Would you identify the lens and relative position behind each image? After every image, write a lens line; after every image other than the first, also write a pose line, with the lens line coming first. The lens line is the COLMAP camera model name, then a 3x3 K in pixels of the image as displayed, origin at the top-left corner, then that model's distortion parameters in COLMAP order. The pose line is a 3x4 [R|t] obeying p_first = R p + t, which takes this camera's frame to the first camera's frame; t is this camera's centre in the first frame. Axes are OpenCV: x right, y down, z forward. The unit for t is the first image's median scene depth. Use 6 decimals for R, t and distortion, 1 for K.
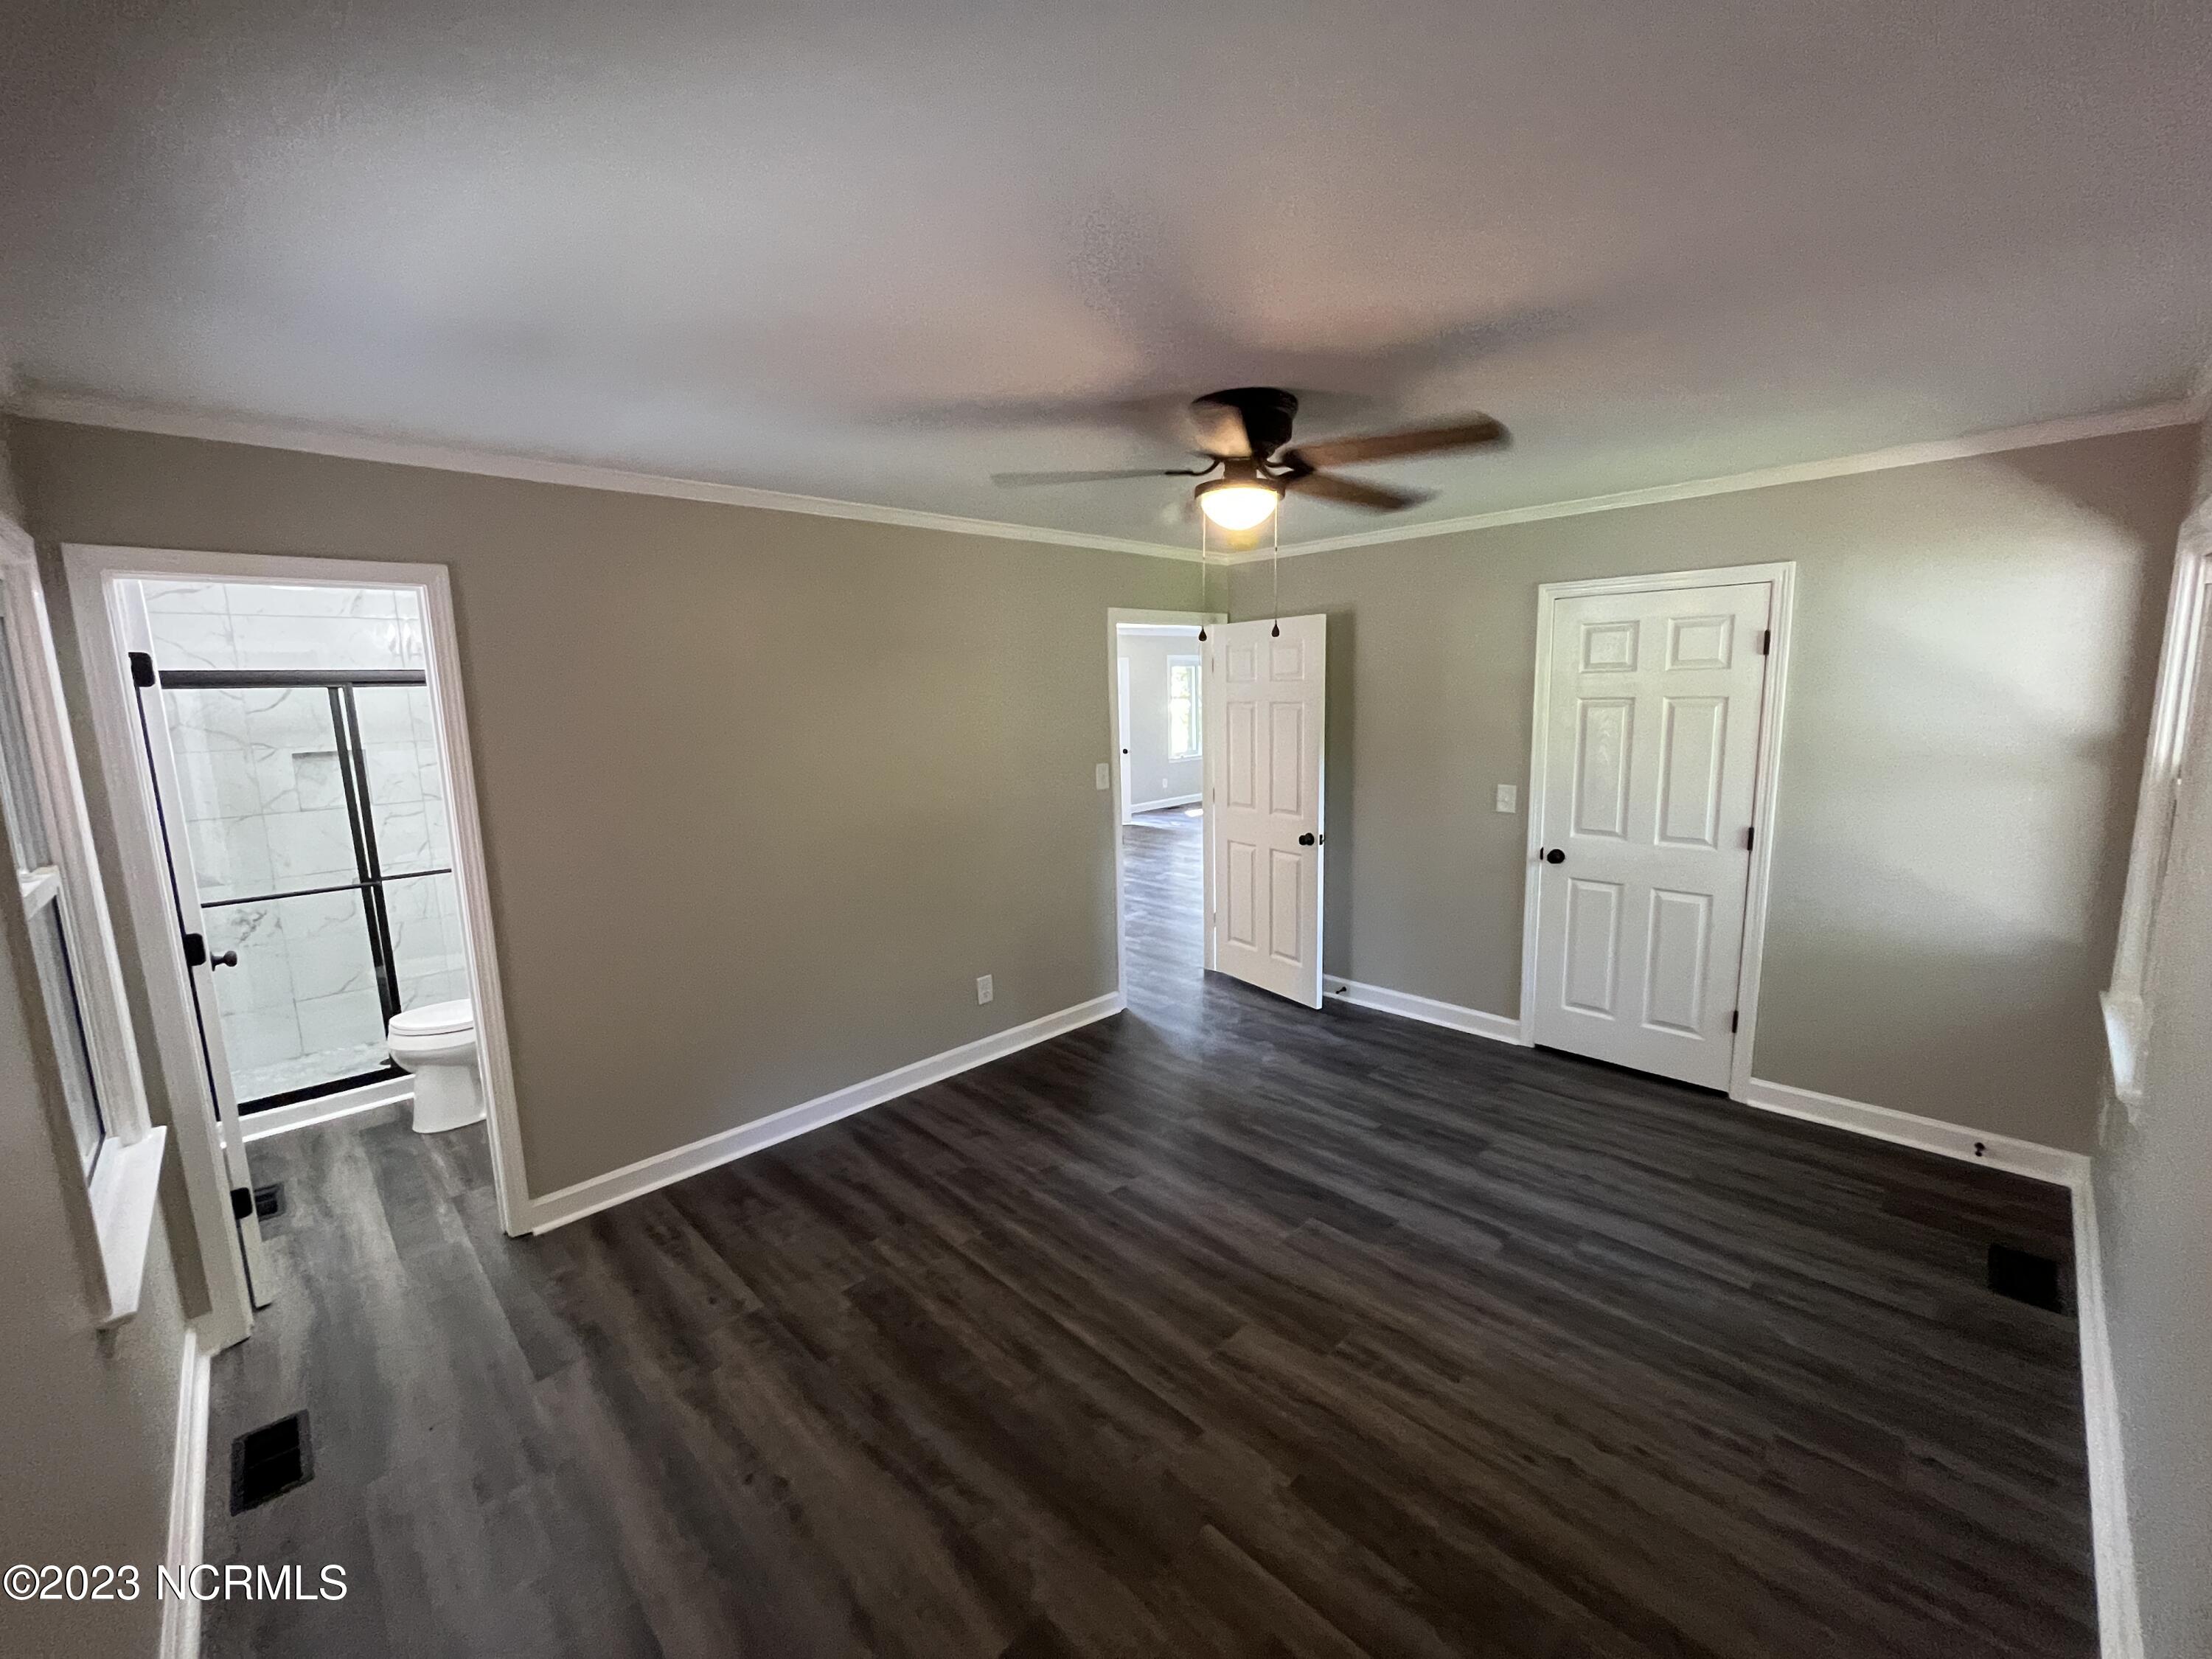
lens RADIAL K [[896.9, 0, 1101.9], [0, 896.9, 821.2], [0, 0, 1]] dist [0.003059, -0.000214]
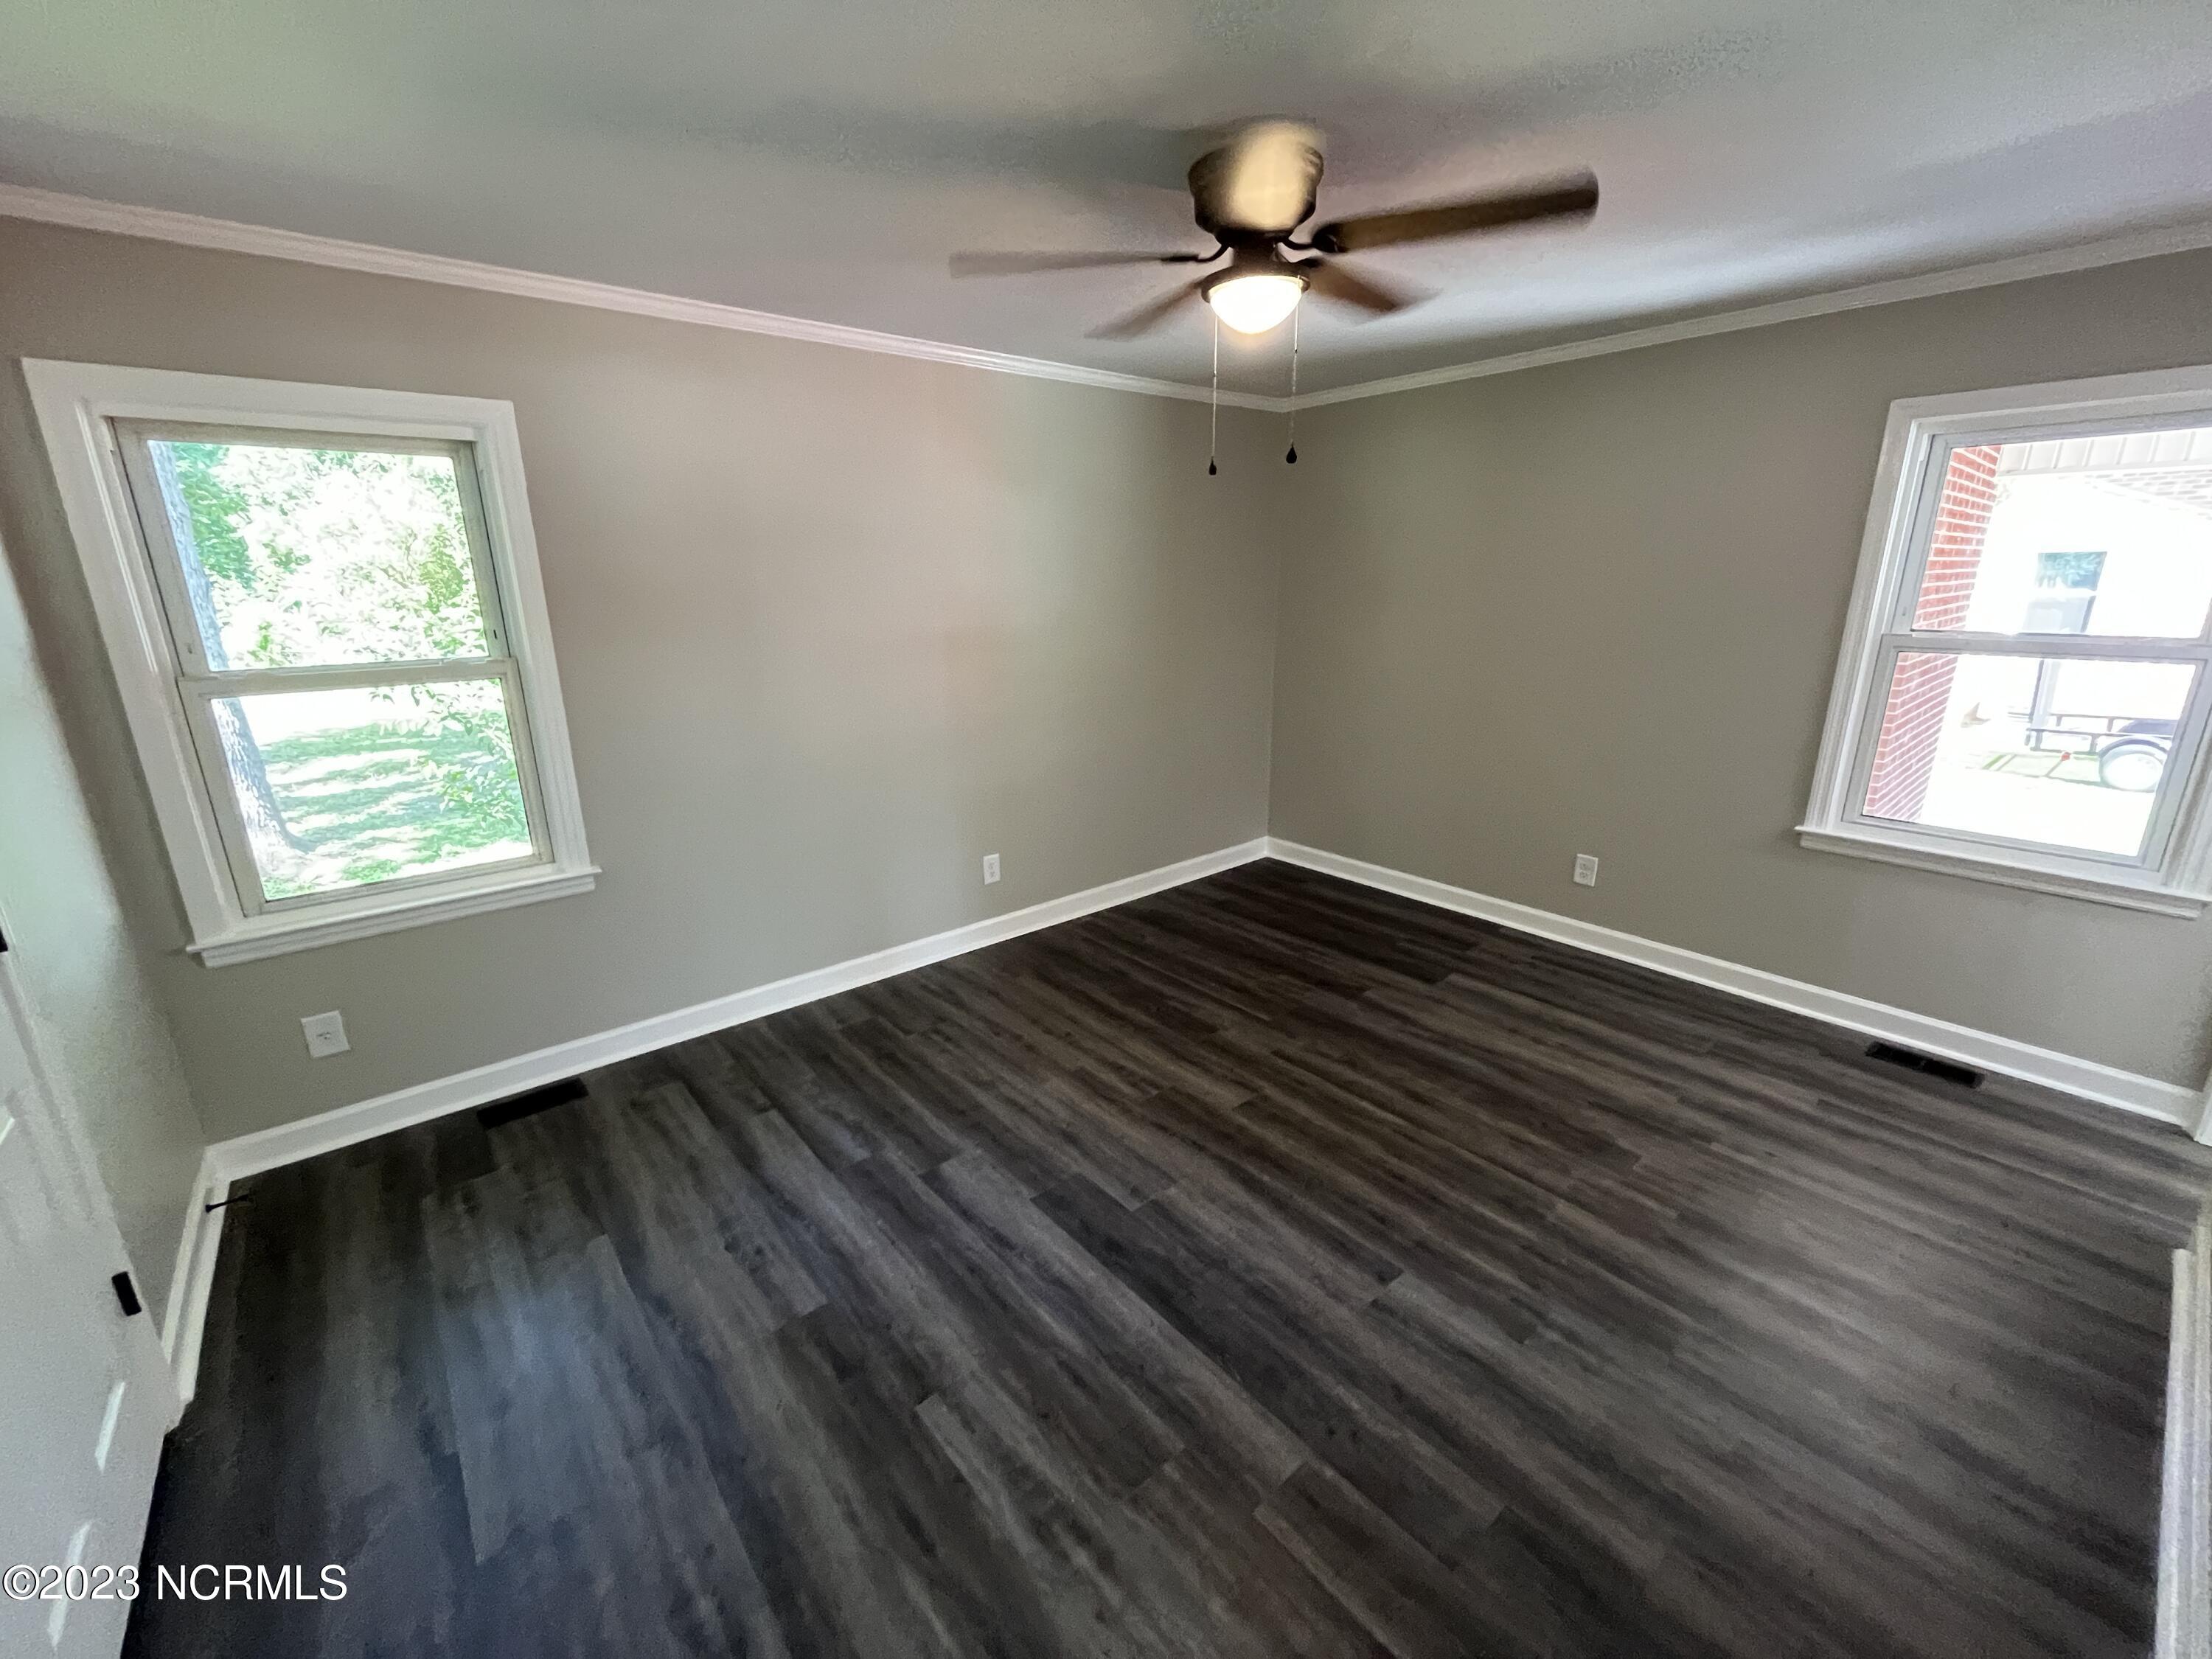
lens RADIAL K [[896.9, 0, 1101.9], [0, 896.9, 821.2], [0, 0, 1]] dist [0.003059, -0.000214]
pose [[-0.996388, 0.019434, 0.082664, 0.209159], [0.051632, 0.911498, 0.408050, -0.233915], [-0.067418, 0.410845, -0.909209, 1.782143]]
